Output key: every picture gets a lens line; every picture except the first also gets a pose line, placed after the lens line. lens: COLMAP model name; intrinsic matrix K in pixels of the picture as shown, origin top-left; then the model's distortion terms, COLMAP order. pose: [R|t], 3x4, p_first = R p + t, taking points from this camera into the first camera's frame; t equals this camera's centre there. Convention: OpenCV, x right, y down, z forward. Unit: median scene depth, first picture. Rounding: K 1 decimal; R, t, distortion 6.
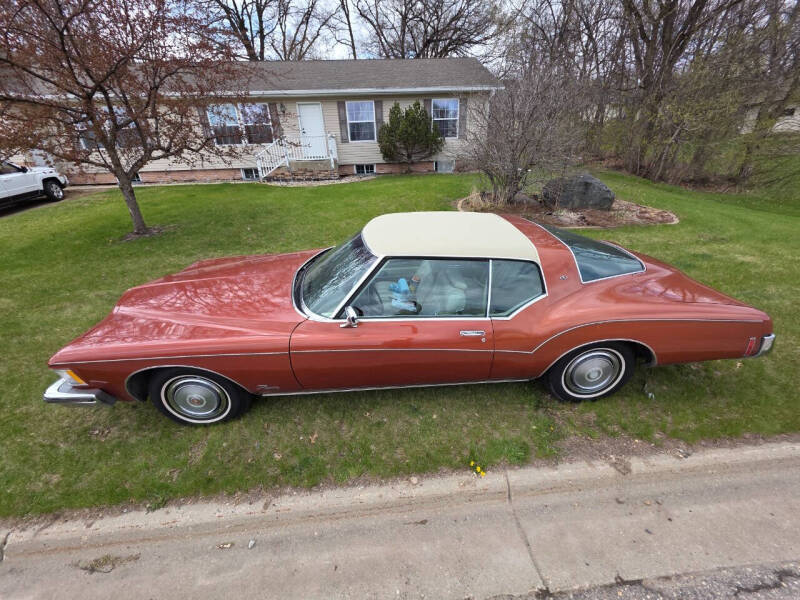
lens RADIAL K [[322.0, 0, 400.0], [0, 322.0, 300.0], [0, 0, 1]] dist [0.000804, 0.000232]
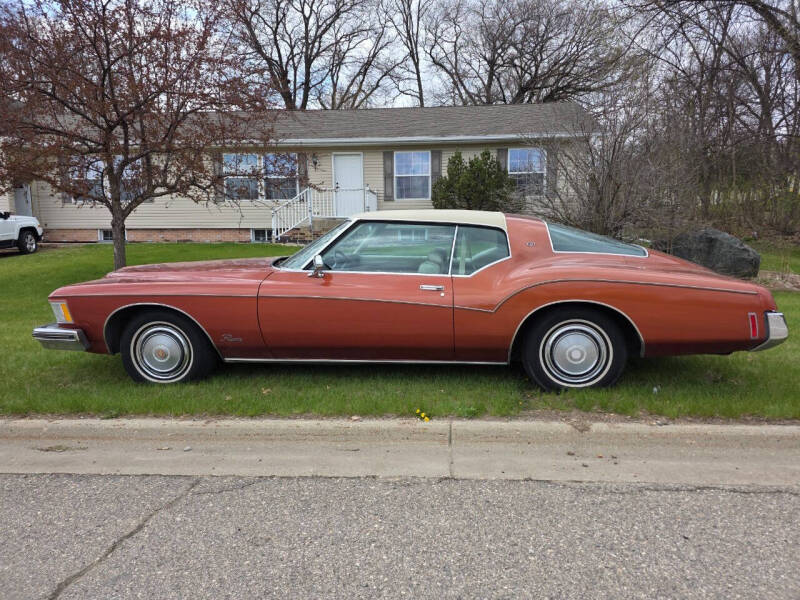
lens RADIAL K [[535.8, 0, 396.1], [0, 535.8, 295.9], [0, 0, 1]] dist [0.067004, -0.061700]
pose [[0.985100, 0.046046, -0.165702, 0.067892], [-0.096259, 0.946058, -0.309367, 0.113748], [0.142519, 0.320708, 0.936395, -0.100854]]
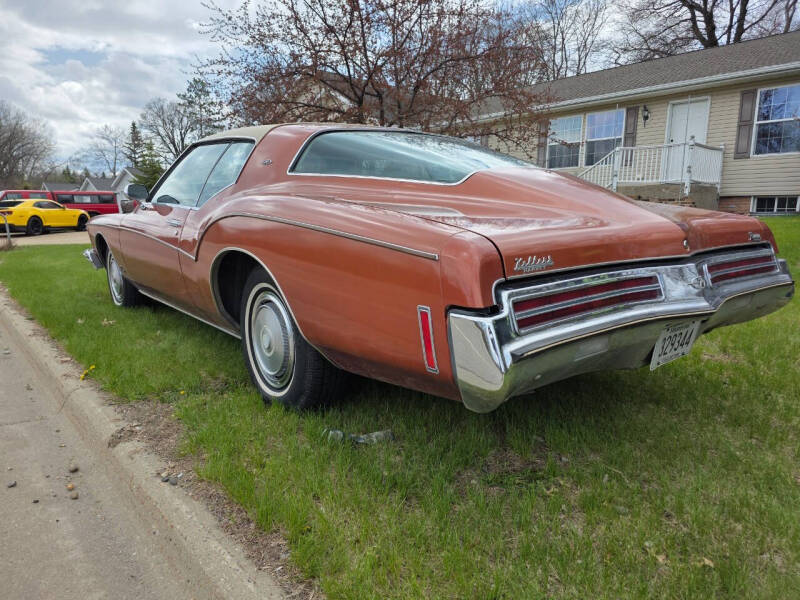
lens RADIAL K [[535.8, 0, 396.1], [0, 535.8, 295.9], [0, 0, 1]] dist [0.067004, -0.061700]
pose [[0.582241, 0.165859, -0.795919, 0.279300], [-0.378683, 0.921618, -0.084966, 0.029903], [0.719441, 0.350871, 0.599412, 0.113034]]
